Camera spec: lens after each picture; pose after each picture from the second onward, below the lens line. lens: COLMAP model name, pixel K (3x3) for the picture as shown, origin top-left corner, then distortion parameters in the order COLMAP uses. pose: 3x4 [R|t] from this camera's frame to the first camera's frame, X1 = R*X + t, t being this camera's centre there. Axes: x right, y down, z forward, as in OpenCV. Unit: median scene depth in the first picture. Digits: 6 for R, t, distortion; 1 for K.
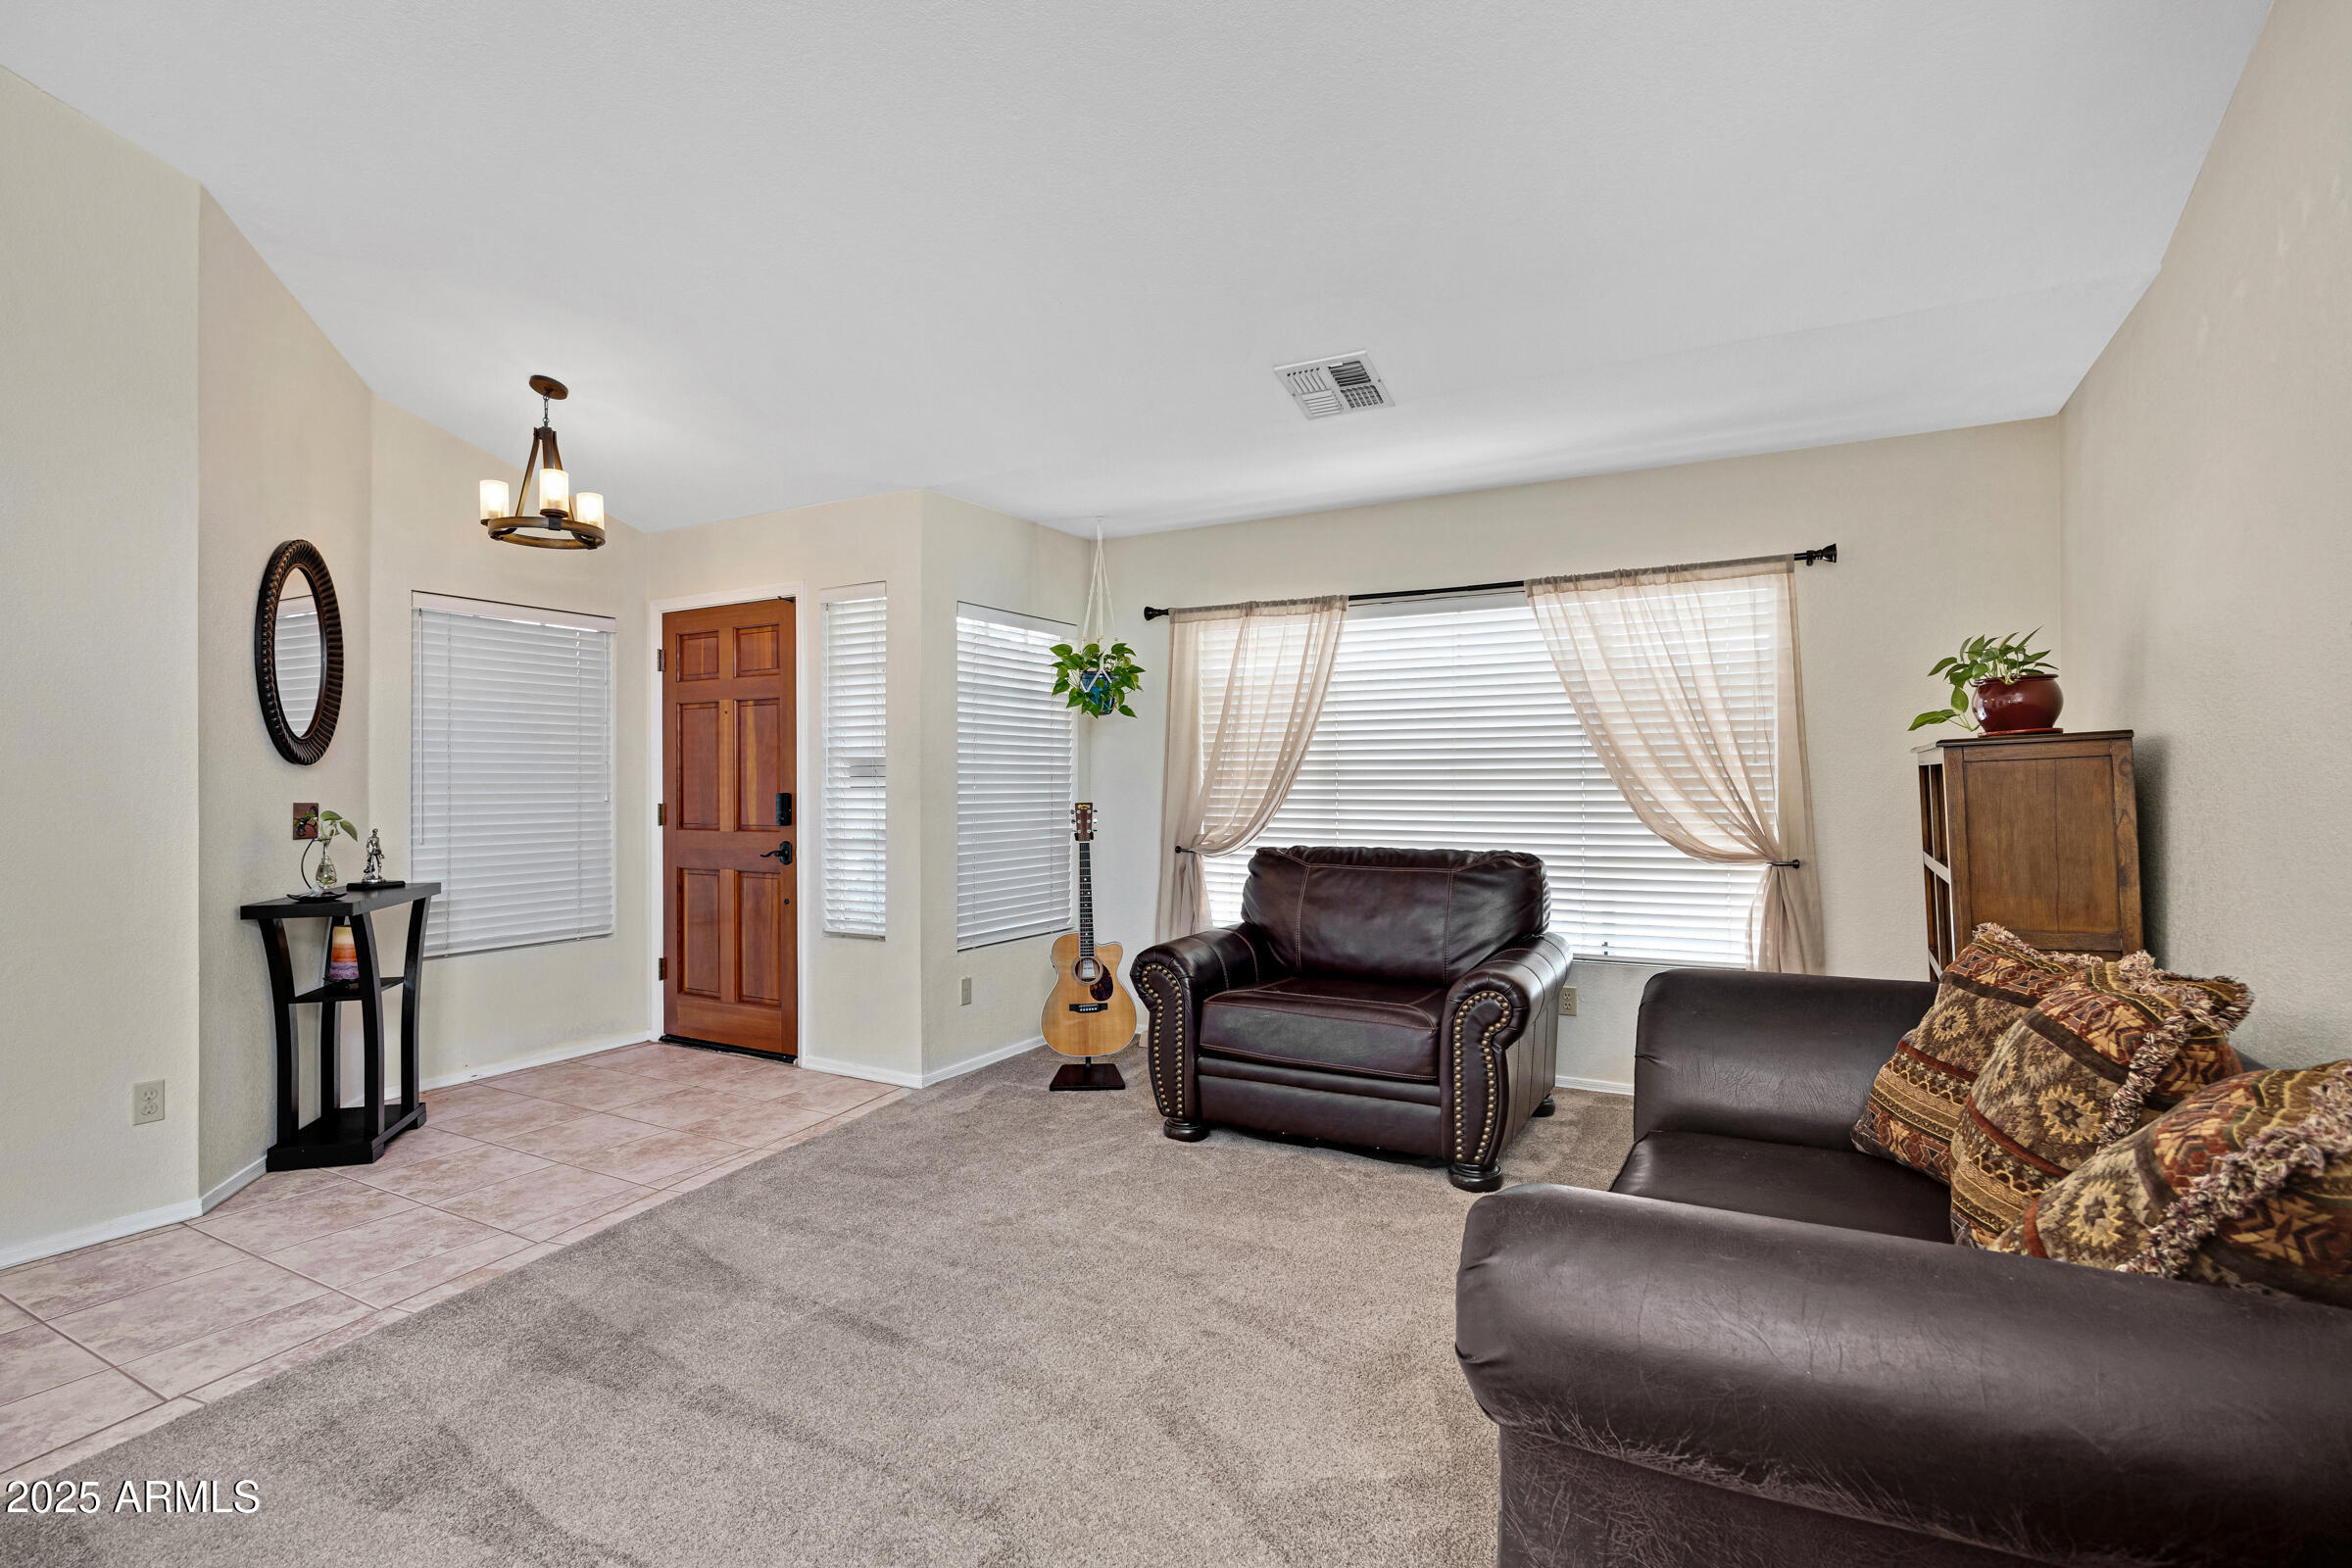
lens RADIAL K [[1084.8, 0, 1172.6], [0, 1084.8, 787.2], [0, 0, 1]] dist [-0.000603, 0.000251]
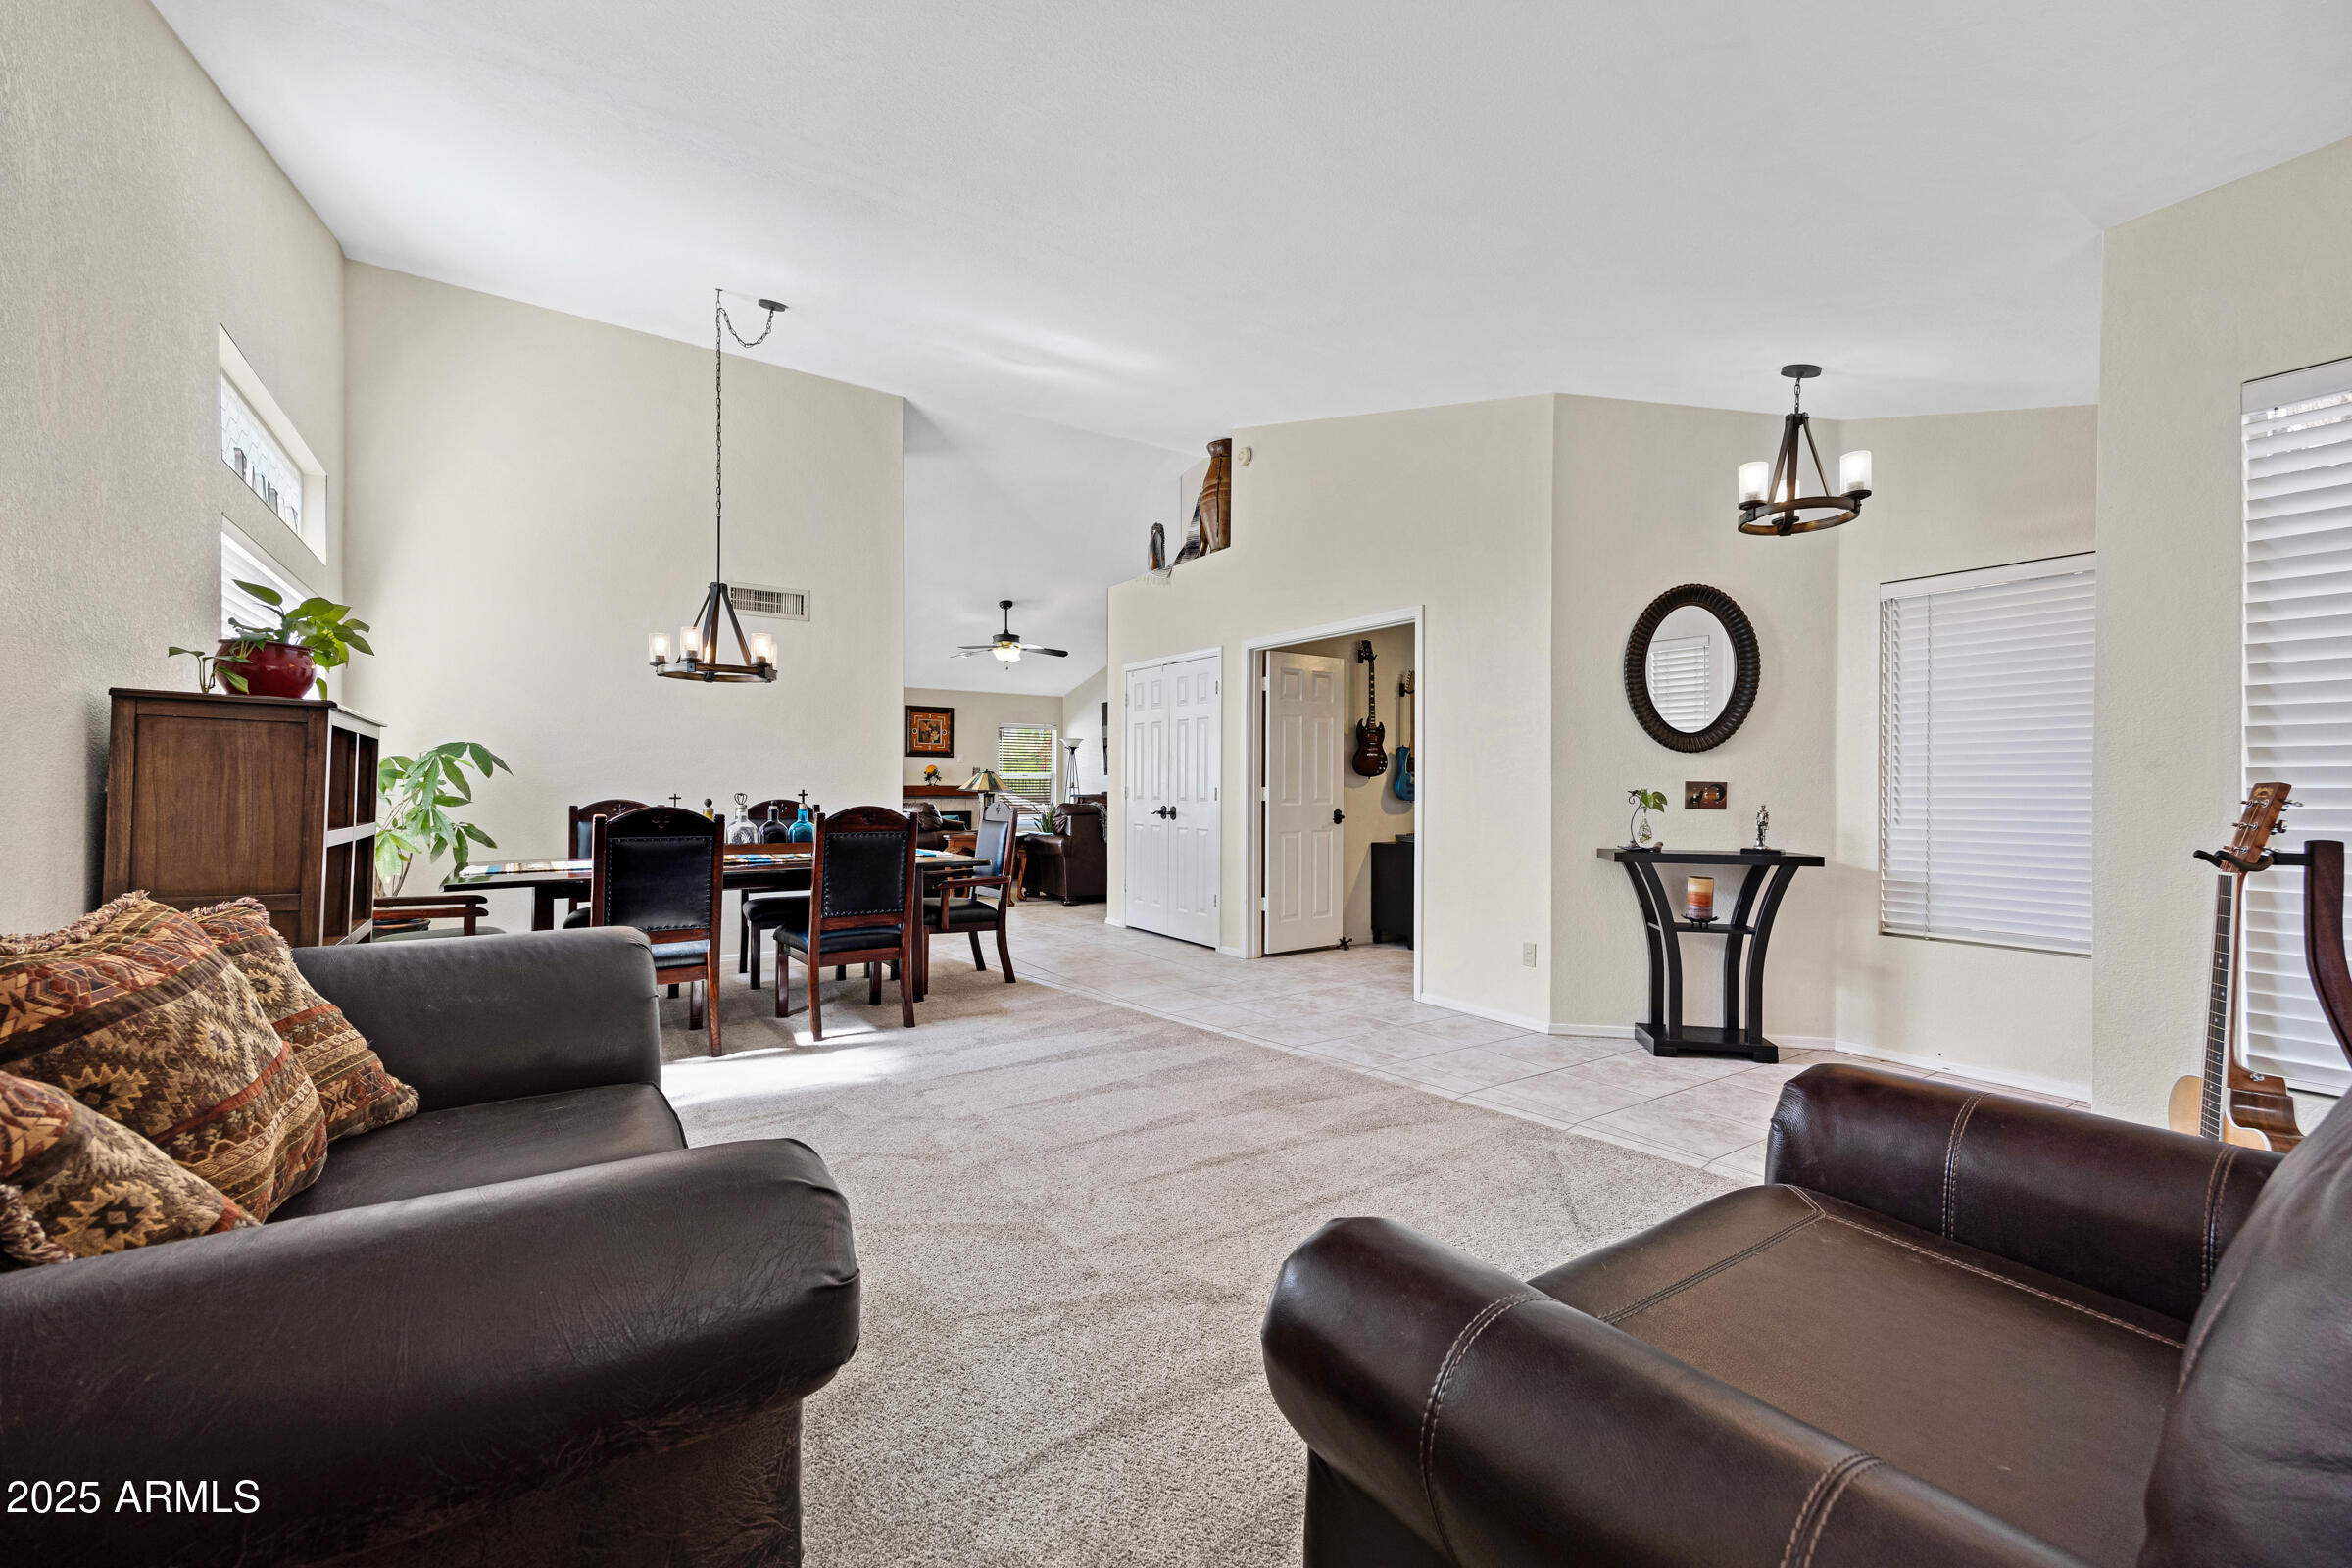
lens RADIAL K [[959.3, 0, 1184.5], [0, 959.3, 785.2], [0, 0, 1]] dist [0.001898, 0.000068]
pose [[-0.443890, -0.003922, -0.896073, 0.661653], [-0.004544, 0.999987, -0.002126, 0.030693], [0.896070, 0.003128, -0.443902, 1.207948]]
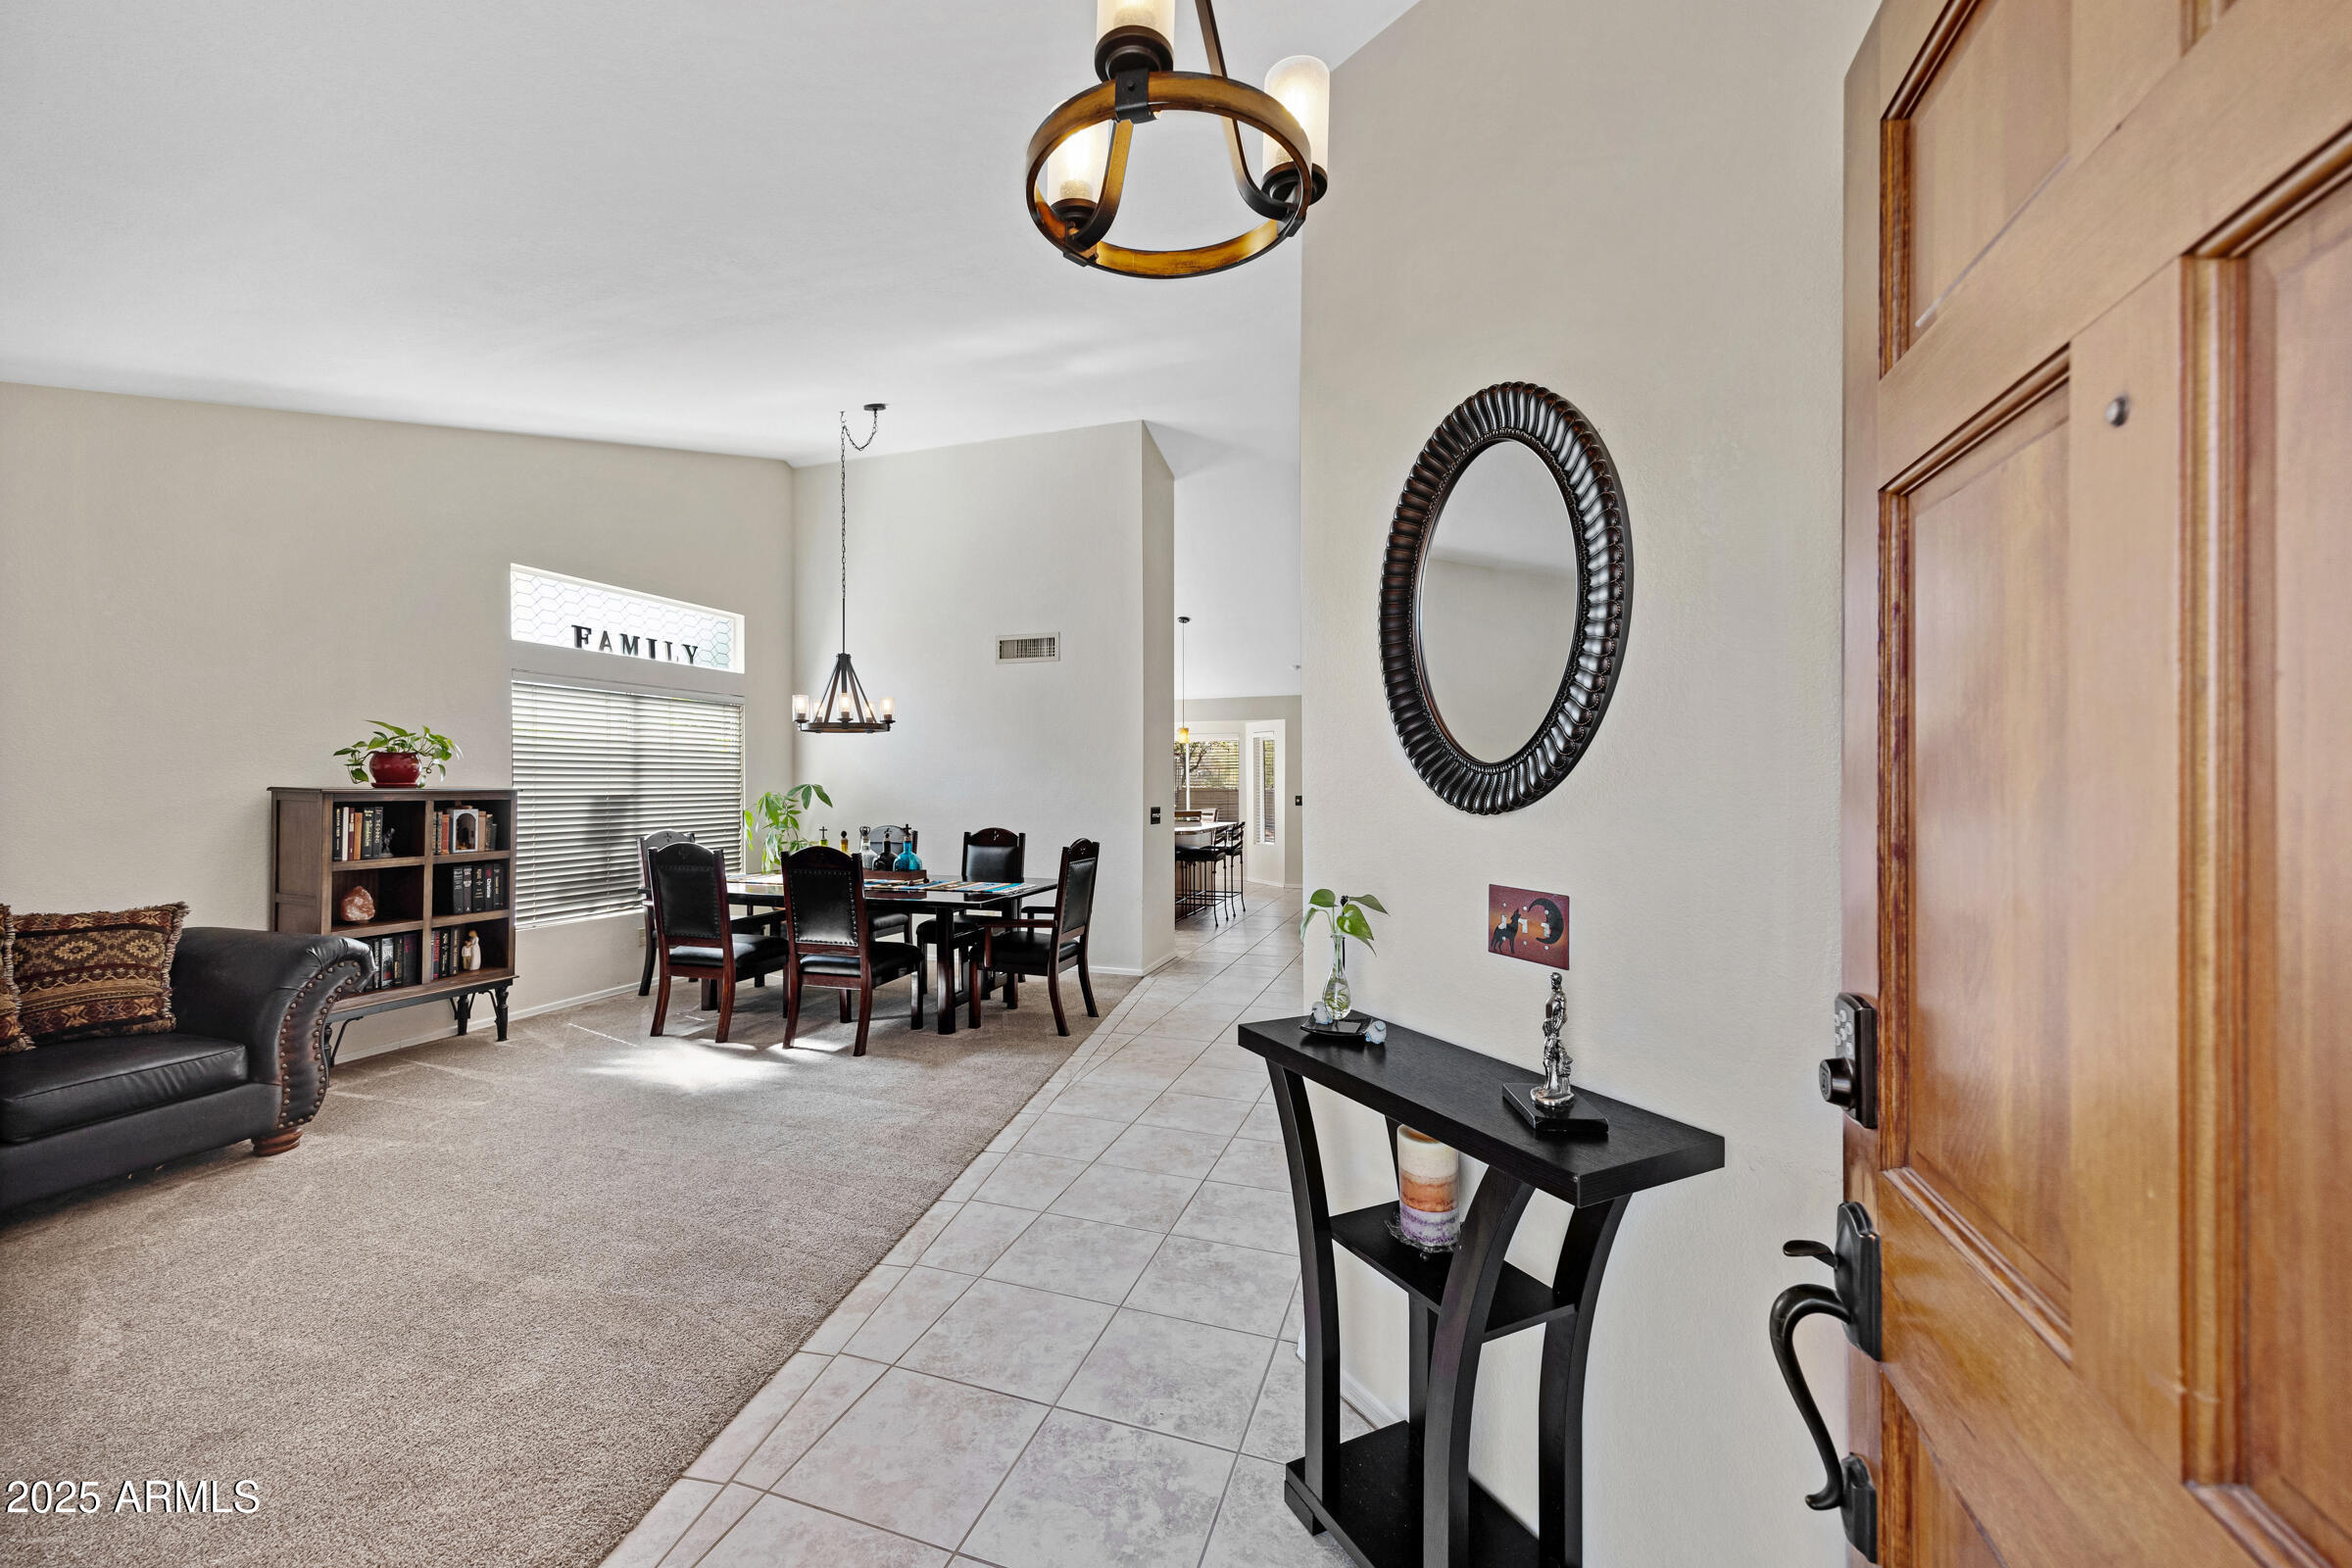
lens RADIAL K [[959.3, 0, 1160.7], [0, 959.3, 780.9], [0, 0, 1]] dist [0.001898, 0.000068]
pose [[-0.987065, 0.001473, -0.160316, -0.711095], [0.001436, 0.999999, 0.000347, -0.046199], [0.160316, 0.000113, -0.987066, 1.796031]]
